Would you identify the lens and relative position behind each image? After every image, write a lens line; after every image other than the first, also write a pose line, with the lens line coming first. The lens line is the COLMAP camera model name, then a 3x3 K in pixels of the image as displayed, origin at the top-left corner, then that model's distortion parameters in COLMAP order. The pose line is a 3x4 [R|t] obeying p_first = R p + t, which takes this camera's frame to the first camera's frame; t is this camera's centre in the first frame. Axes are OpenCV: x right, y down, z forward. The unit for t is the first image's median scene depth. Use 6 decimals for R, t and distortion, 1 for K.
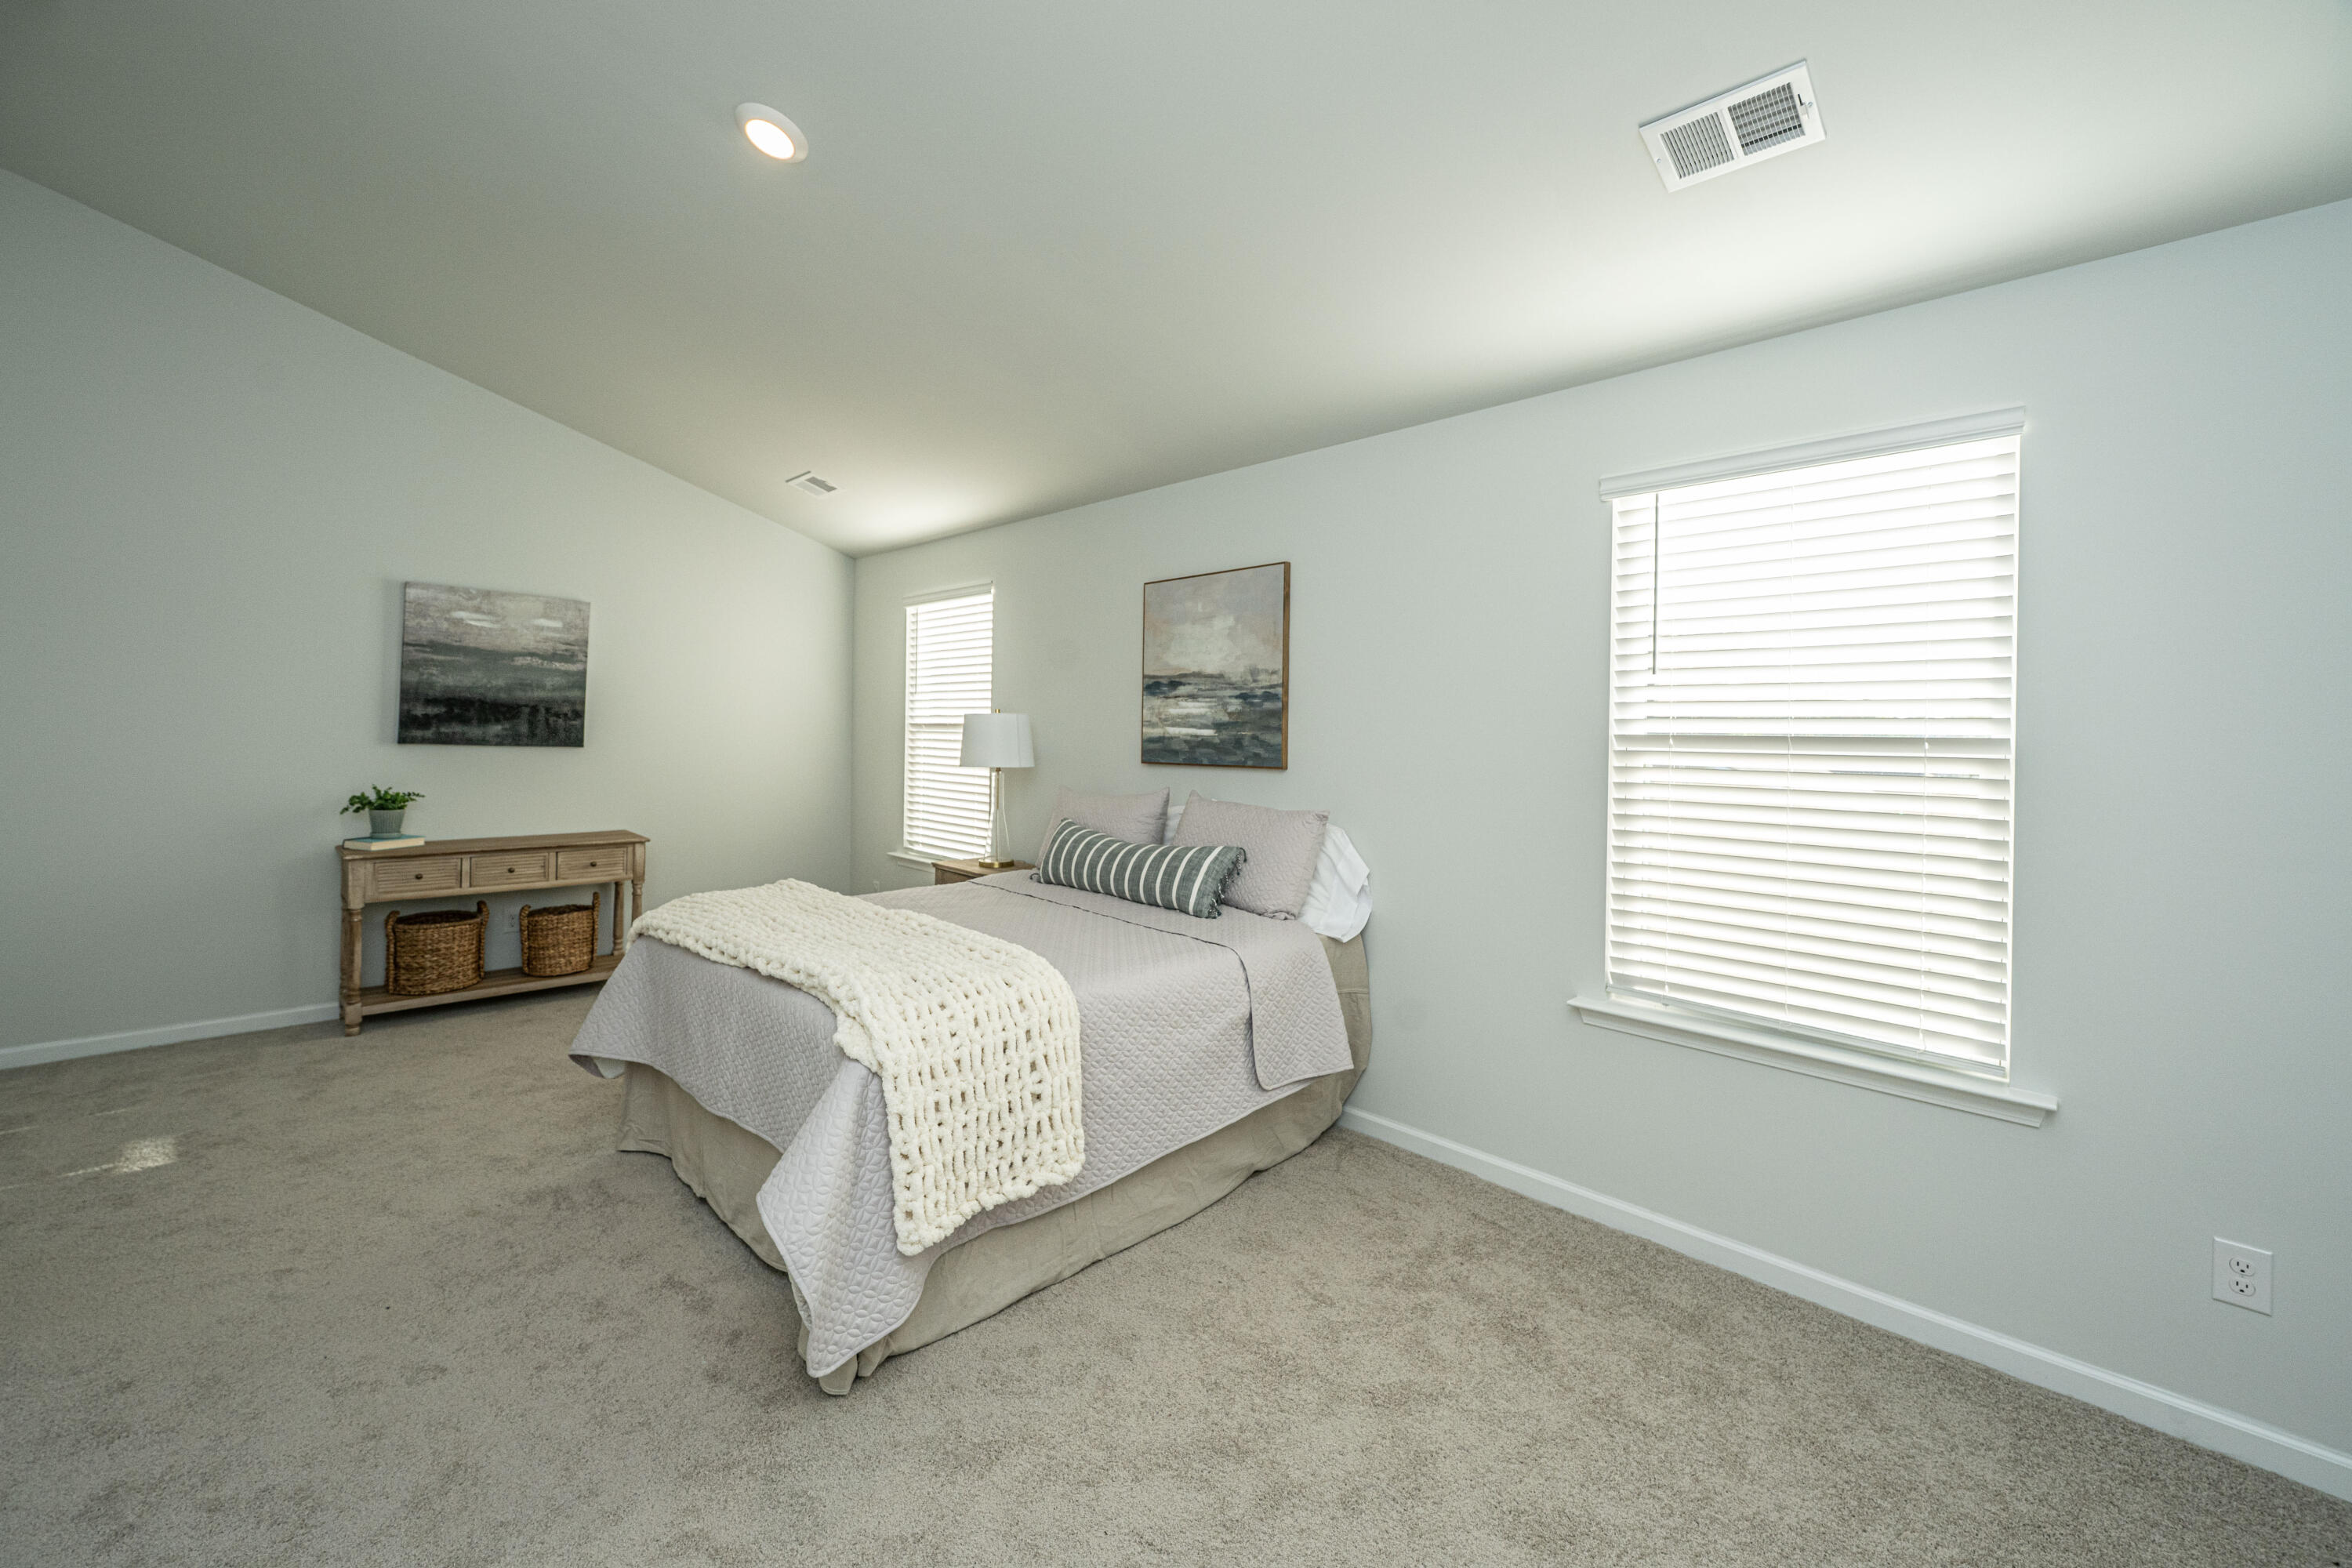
lens RADIAL K [[954.8, 0, 1176.6], [0, 954.8, 733.1], [0, 0, 1]] dist [0.000117, 0.000002]
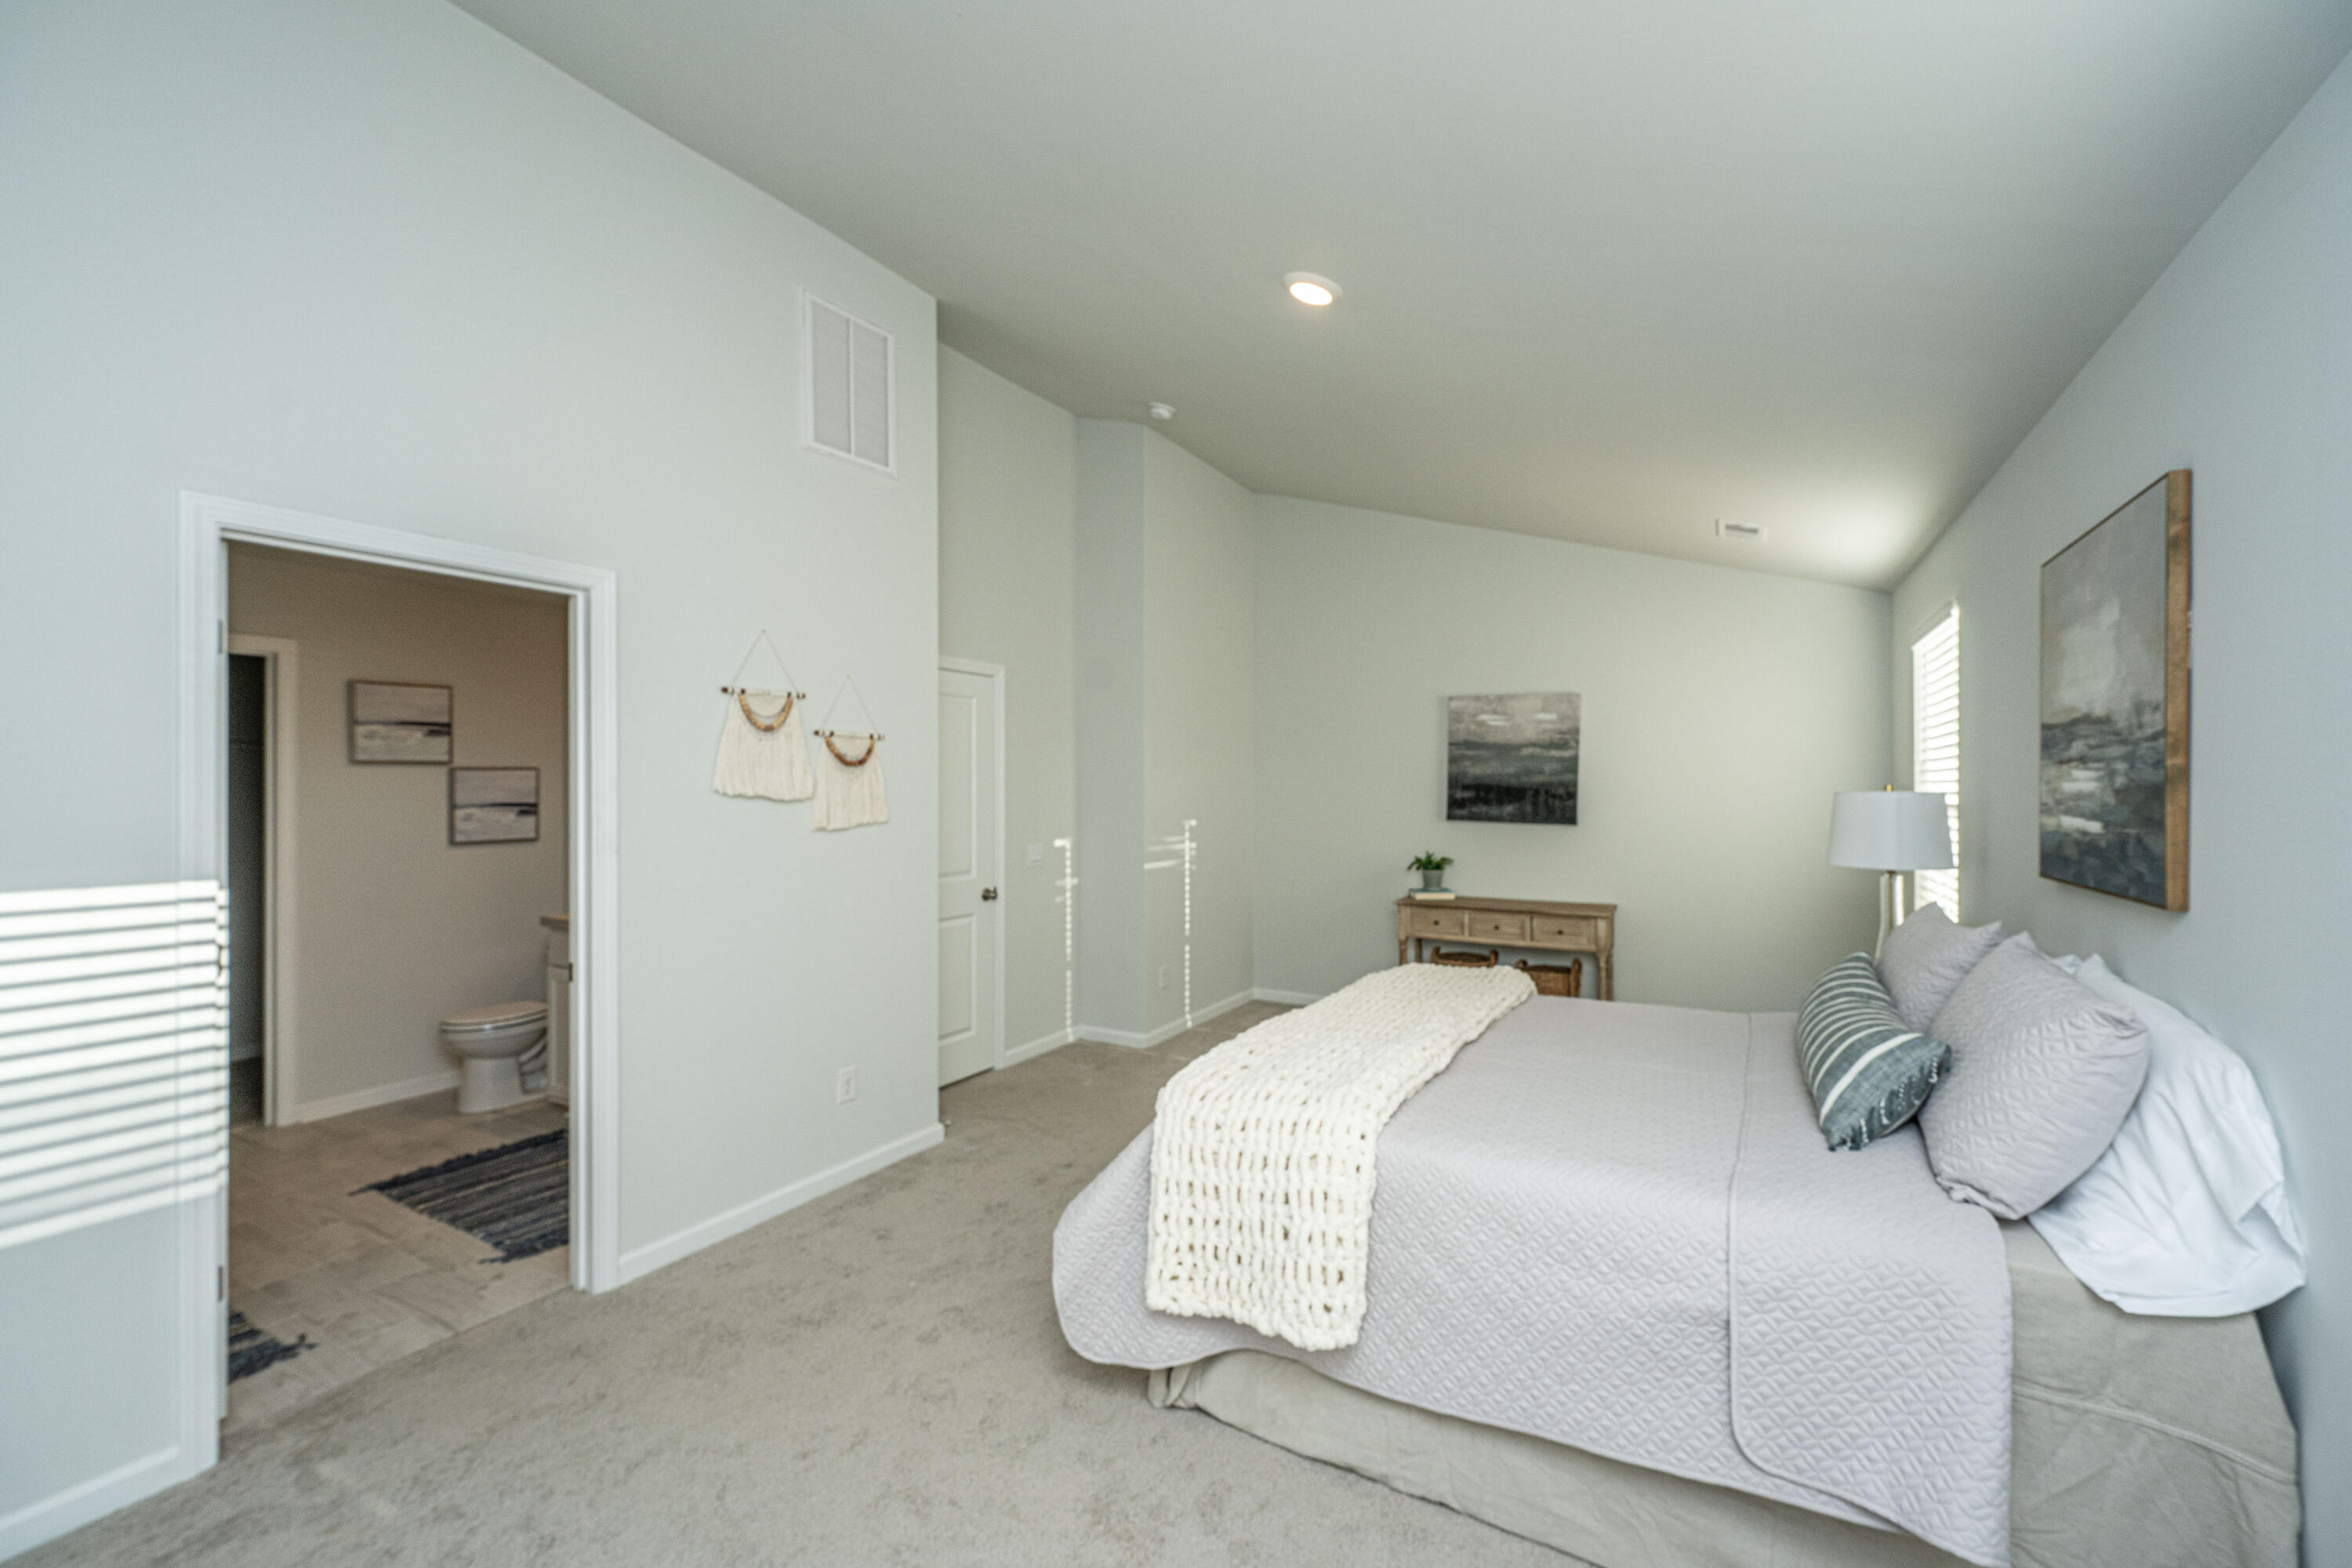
lens RADIAL K [[941.6, 0, 1228.3], [0, 941.6, 786.6], [0, 0, 1]] dist [-0.000590, -0.000104]
pose [[0.286890, -0.017382, -0.957806, 0.339314], [0.001748, 0.999843, -0.017621, -0.012663], [0.957962, 0.003380, 0.286876, 0.334357]]
